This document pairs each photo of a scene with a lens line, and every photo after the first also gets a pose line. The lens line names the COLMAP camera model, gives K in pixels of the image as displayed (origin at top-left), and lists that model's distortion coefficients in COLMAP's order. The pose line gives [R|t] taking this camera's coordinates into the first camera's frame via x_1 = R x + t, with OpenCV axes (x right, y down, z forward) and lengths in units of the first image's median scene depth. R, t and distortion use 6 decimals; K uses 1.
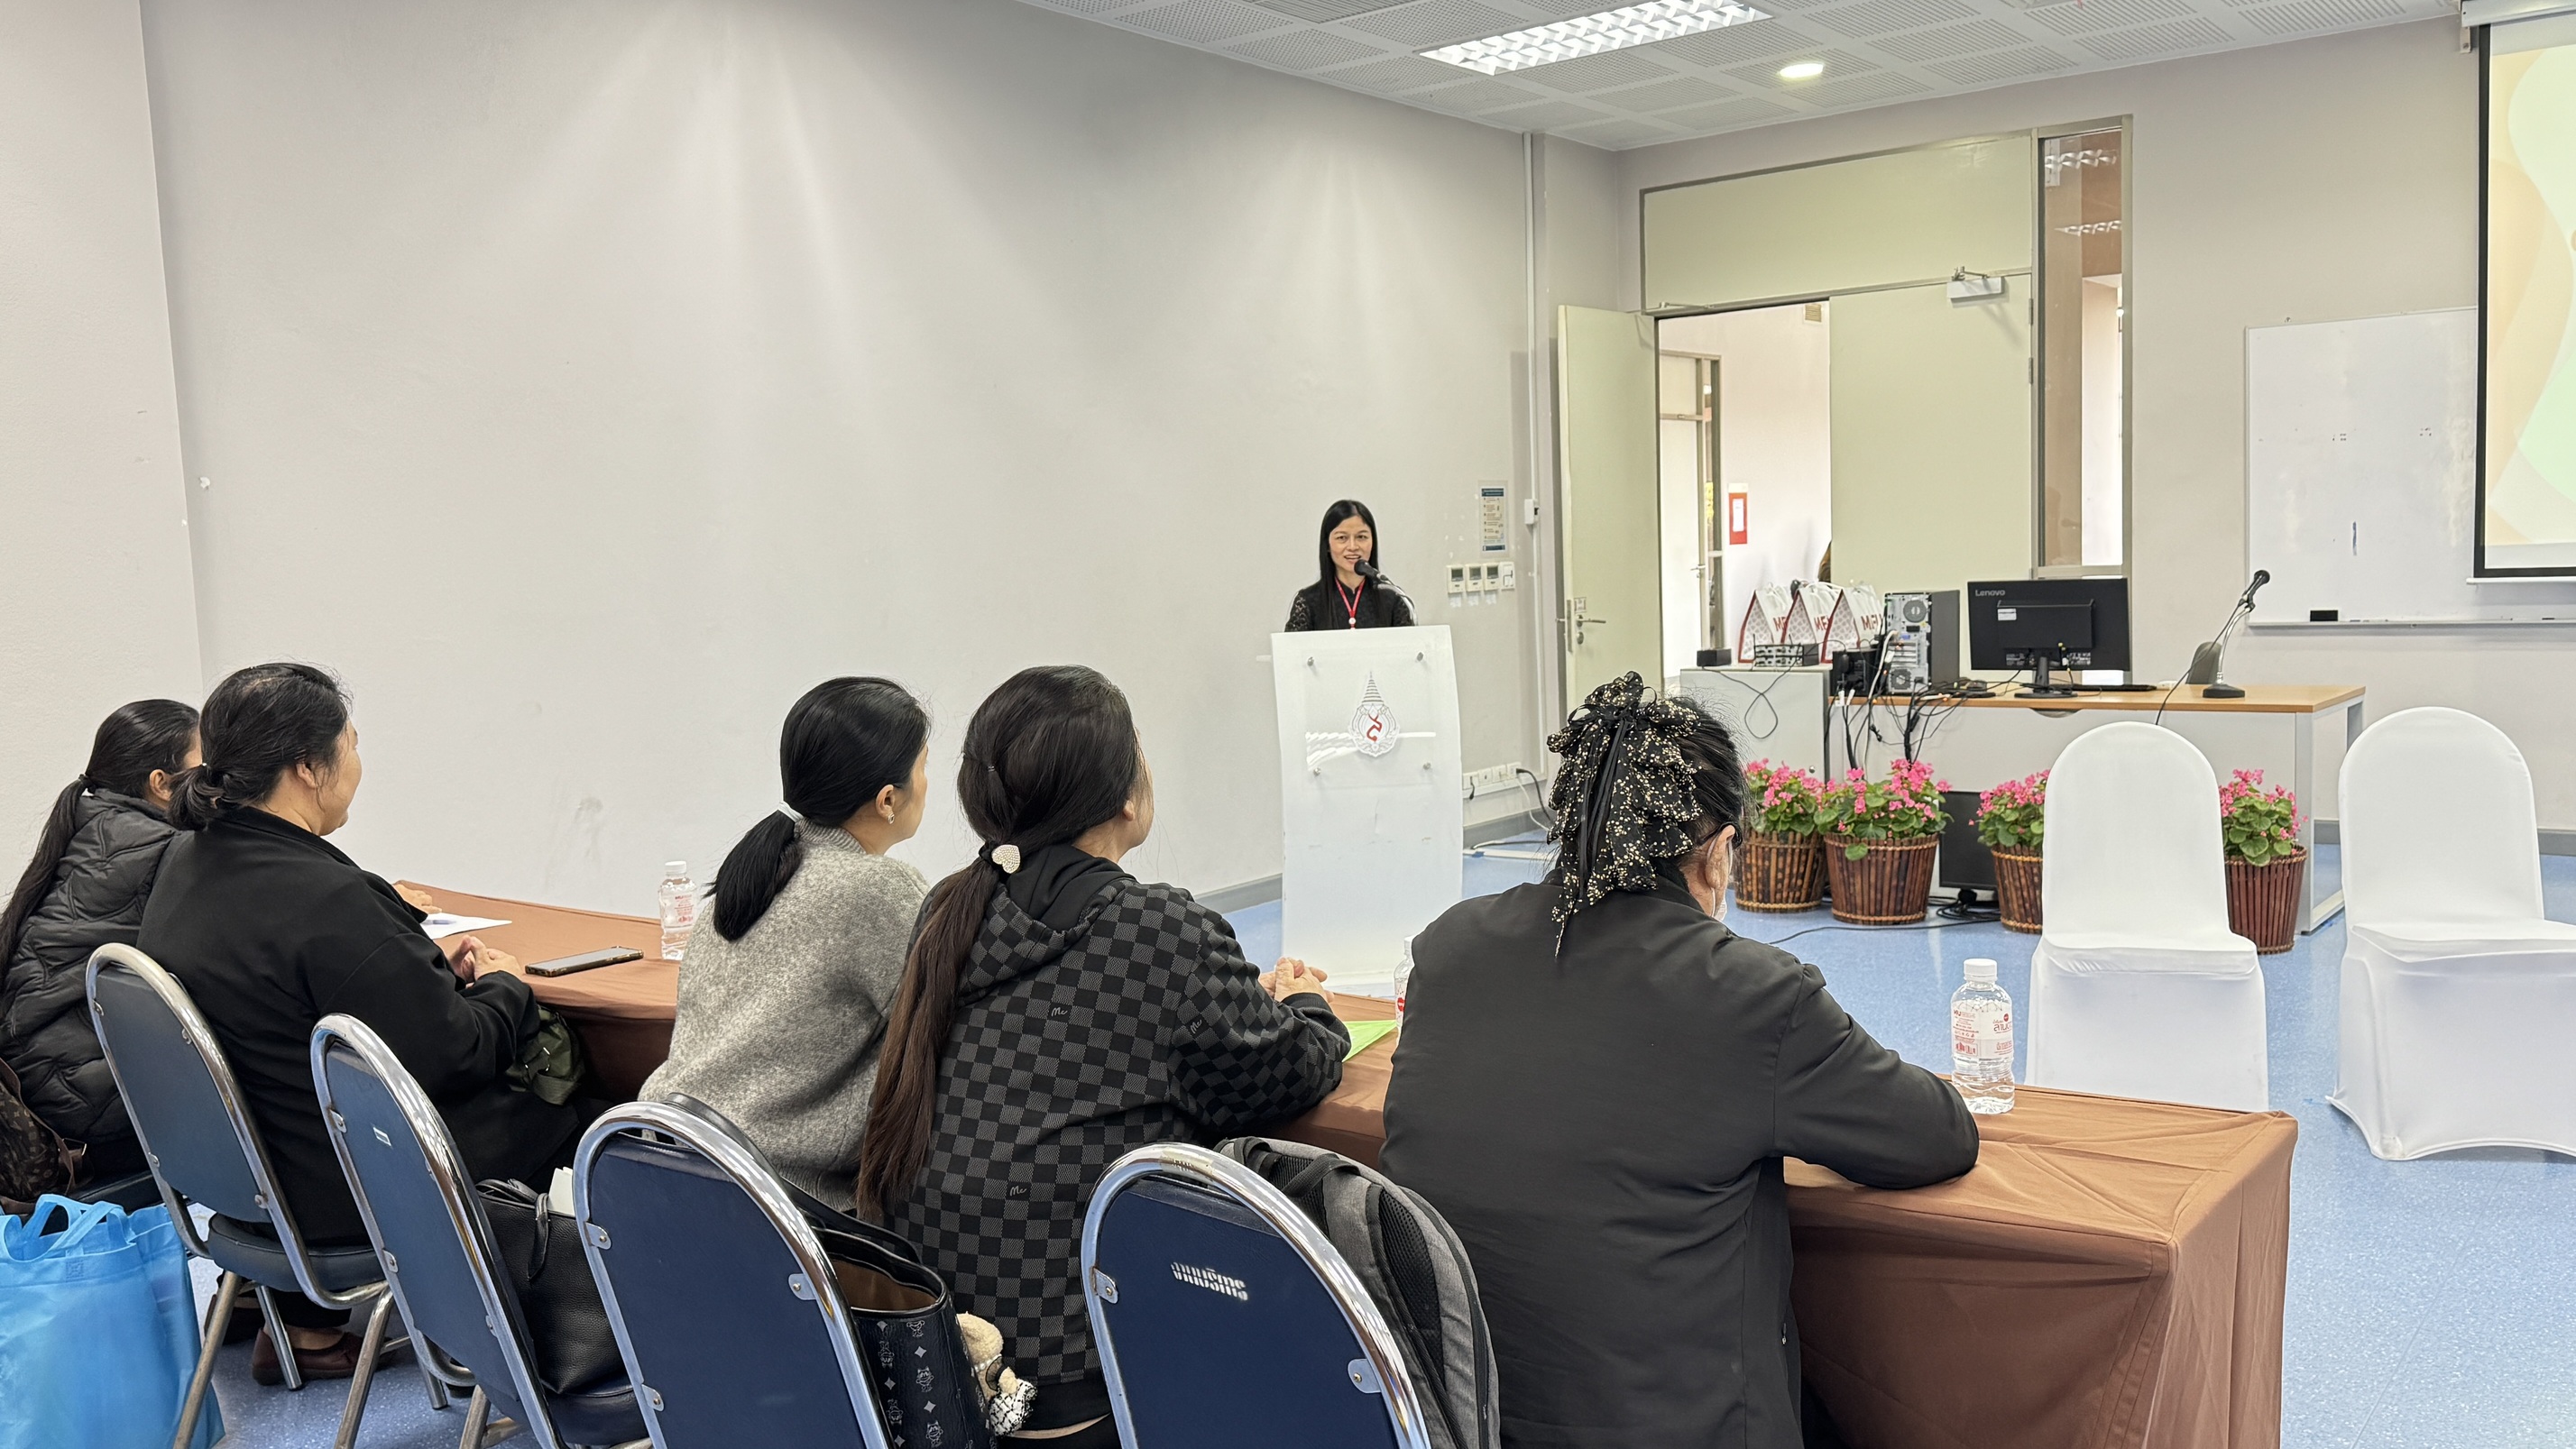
lens RADIAL K [[2096.6, 0, 1247.0], [0, 2096.6, 745.3], [0, 0, 1]] dist [0.107670, -0.182834]
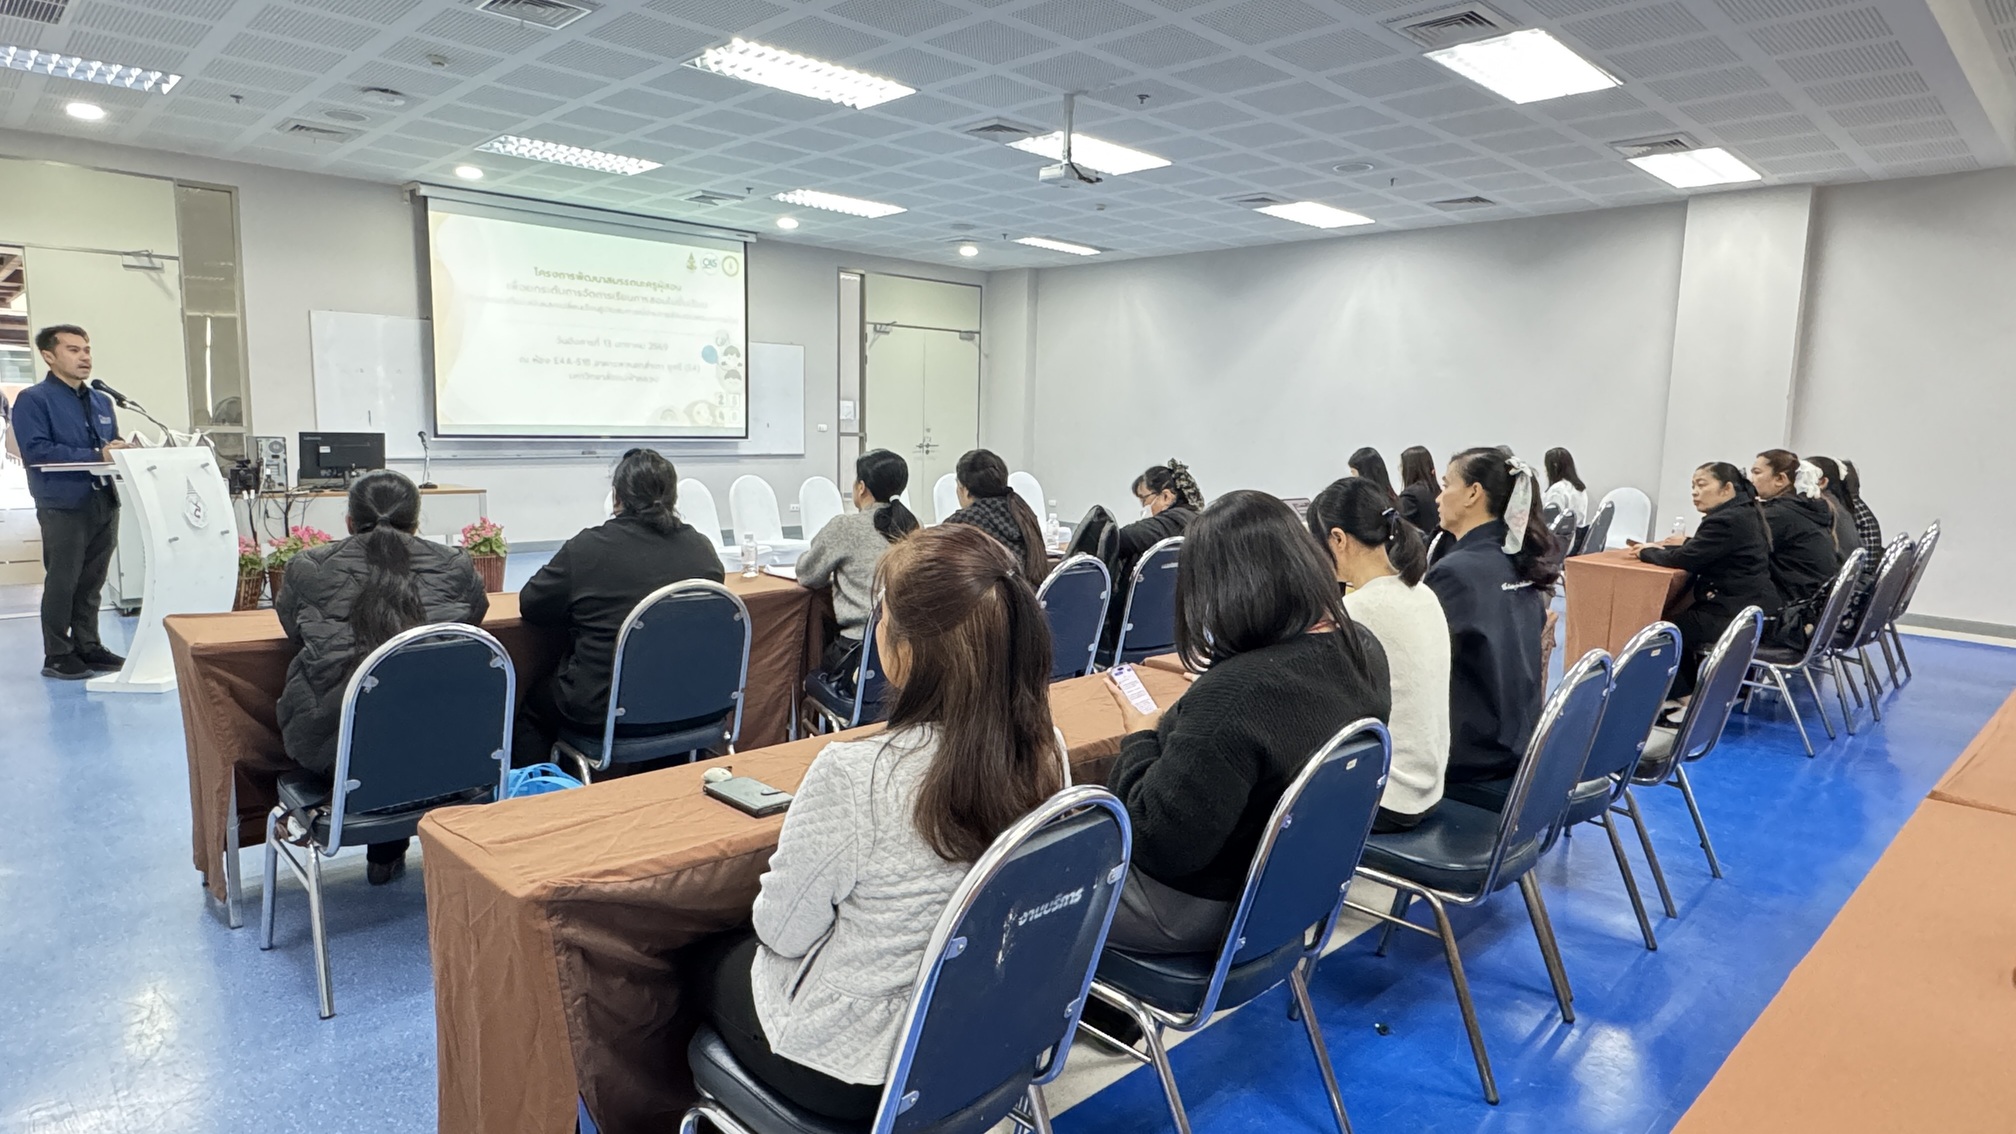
lens RADIAL K [[1126.5, 0, 995.2], [0, 1126.5, 561.6], [0, 0, 1]] dist [-0.003283, 0.001789]
pose [[0.152457, -0.082166, 0.984889, -0.572839], [0.063036, 0.995317, 0.073278, 0.004405], [-0.986298, 0.050912, 0.156923, 0.224927]]
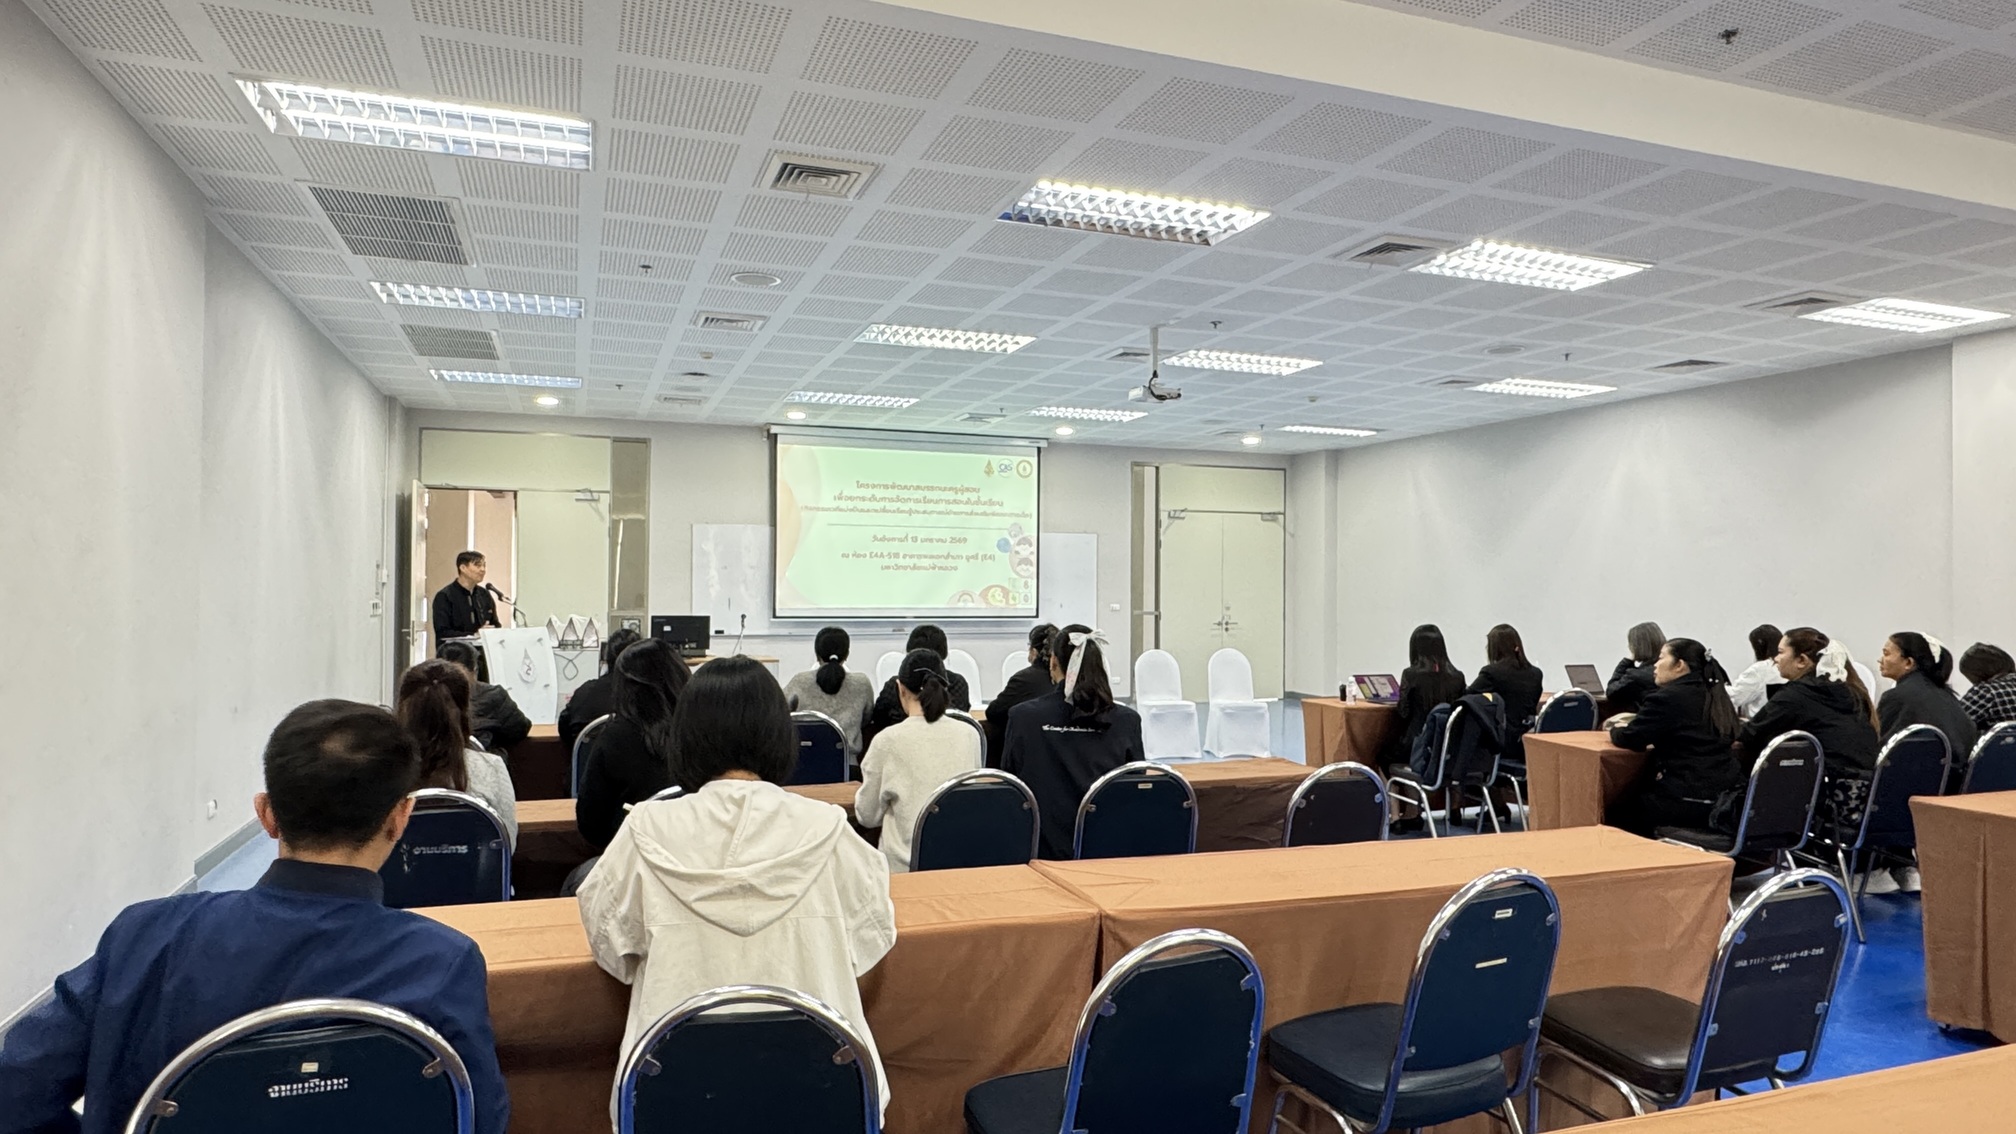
lens RADIAL K [[1174.3, 0, 1010.5], [0, 1174.3, 527.2], [0, 0, 1]] dist [-0.005719, -0.000924]
pose [[0.537593, 0.086461, 0.838760, -0.633743], [0.049778, 0.989740, -0.133929, 0.029614], [-0.841734, 0.113751, 0.527774, -0.140564]]
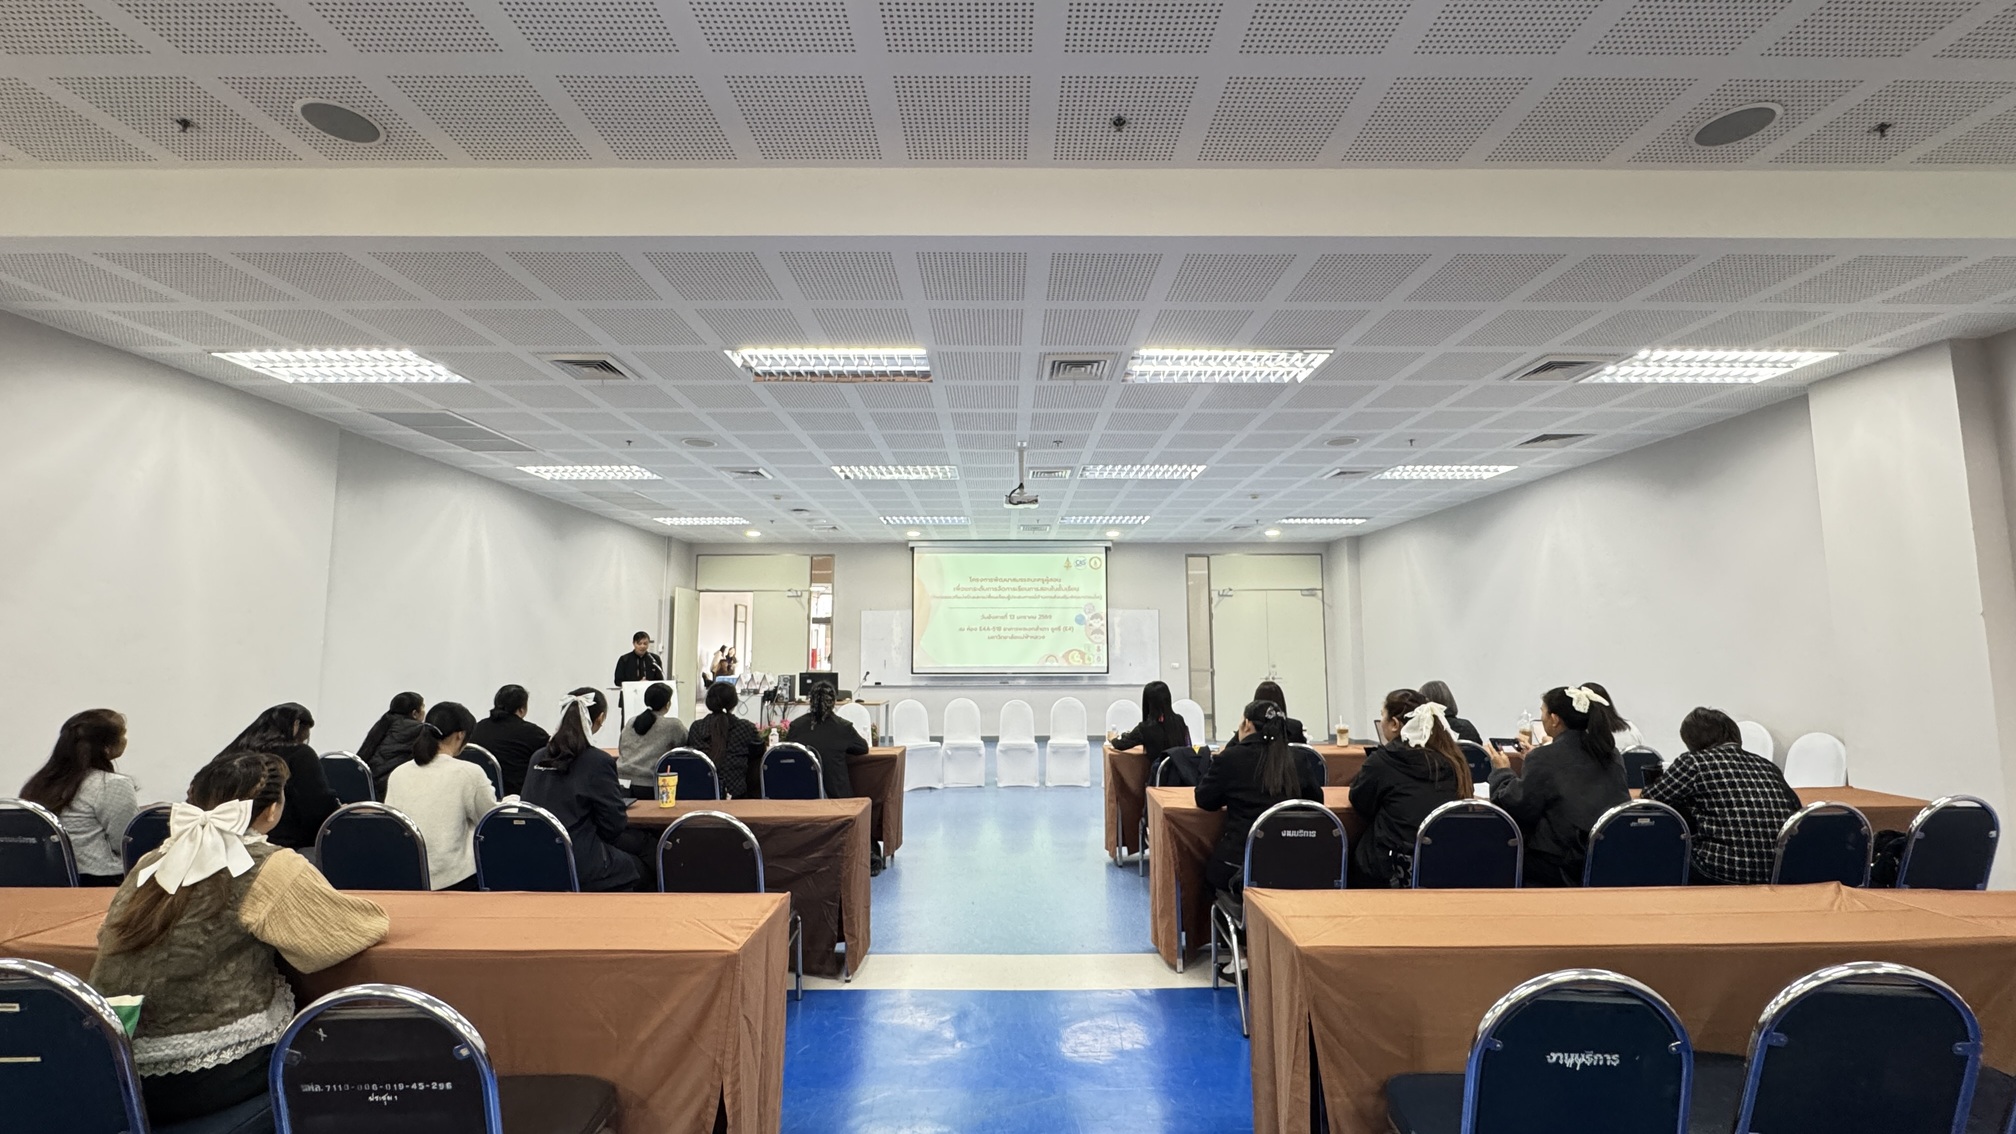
lens RADIAL K [[807.8, 0, 1006.2], [0, 807.8, 574.3], [0, 0, 1]] dist [0.001799, -0.000131]
pose [[0.795869, 0.093910, 0.598142, -0.257644], [0.026399, 0.981577, -0.189236, 0.035656], [-0.604893, 0.166398, 0.778727, -0.407330]]
